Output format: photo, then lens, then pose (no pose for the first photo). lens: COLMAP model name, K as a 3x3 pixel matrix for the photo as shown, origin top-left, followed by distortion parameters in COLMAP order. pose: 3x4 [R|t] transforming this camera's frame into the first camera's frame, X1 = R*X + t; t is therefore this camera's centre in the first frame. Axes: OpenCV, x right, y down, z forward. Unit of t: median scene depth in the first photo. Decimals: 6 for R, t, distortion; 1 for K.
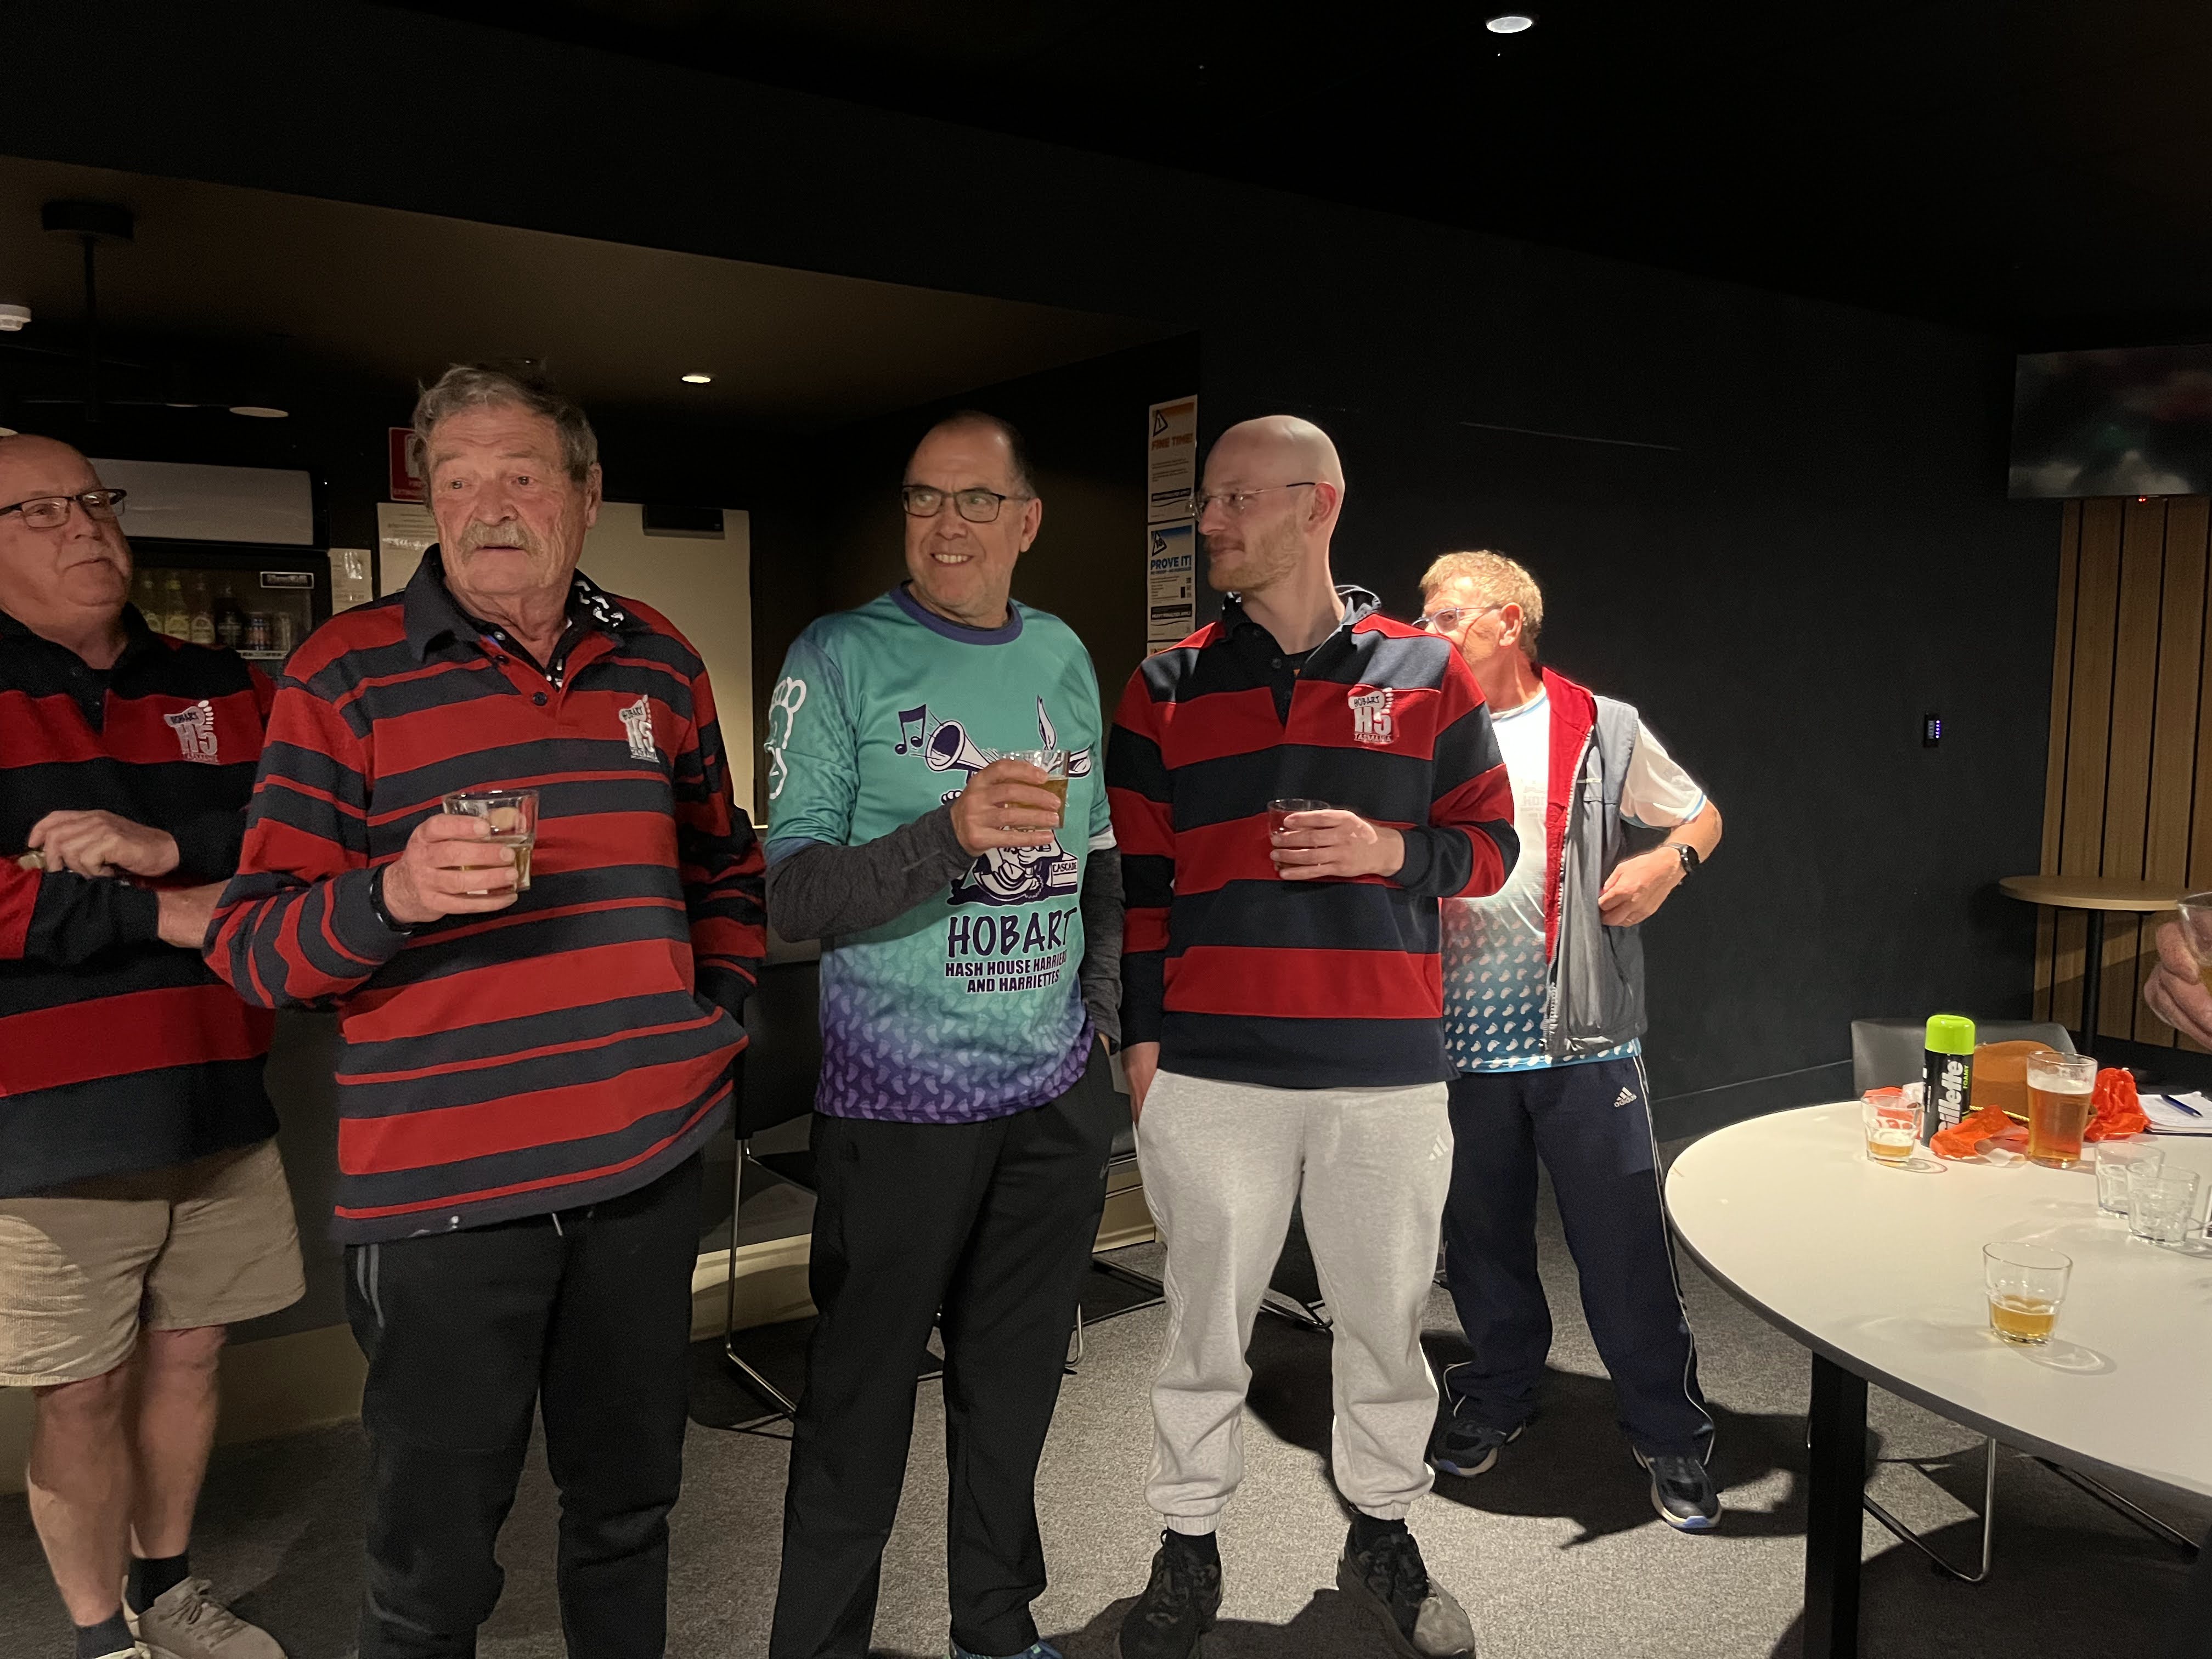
lens RADIAL K [[1686.5, 0, 1107.3], [0, 1686.5, 834.3], [0, 0, 1]] dist [-0.011443, -0.005280]
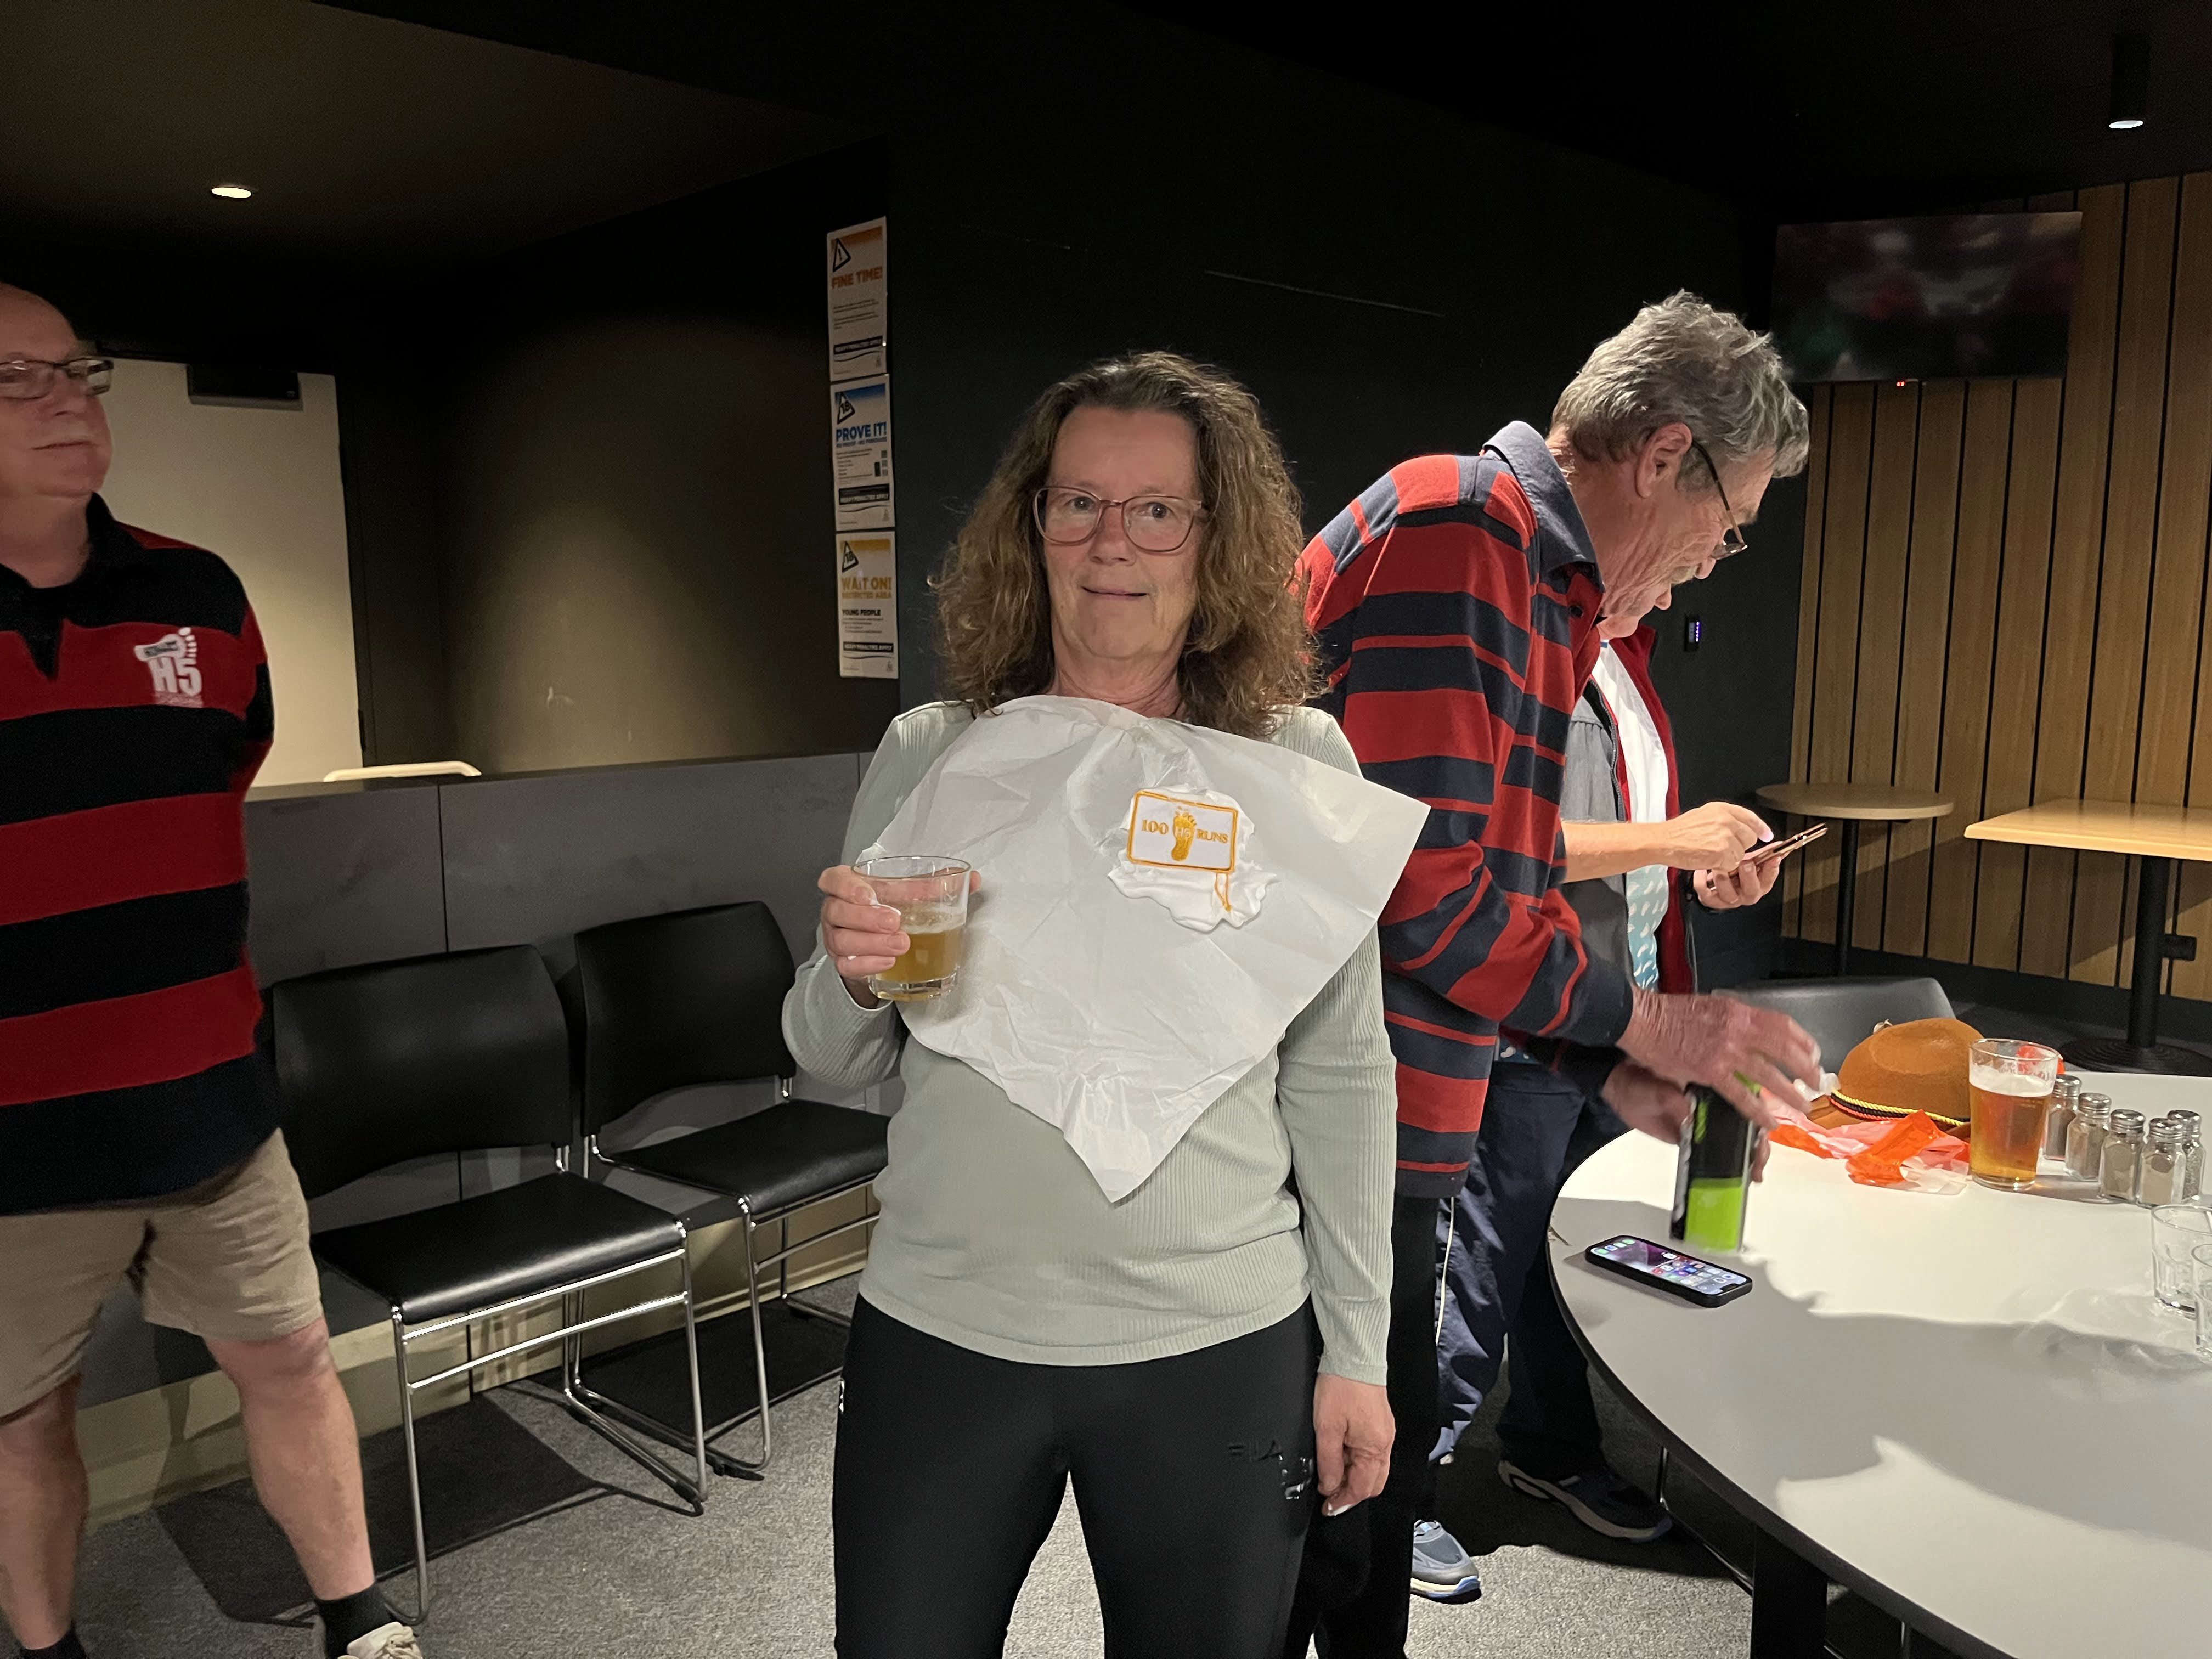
lens RADIAL K [[1686.5, 0, 1124.7], [0, 1686.5, 842.1], [0, 0, 1]] dist [-0.011443, -0.005280]
pose [[0.984972, -0.032275, 0.169673, 0.019082], [0.022853, 0.998101, 0.057194, -0.010172], [-0.171197, -0.052457, 0.983839, 0.182265]]
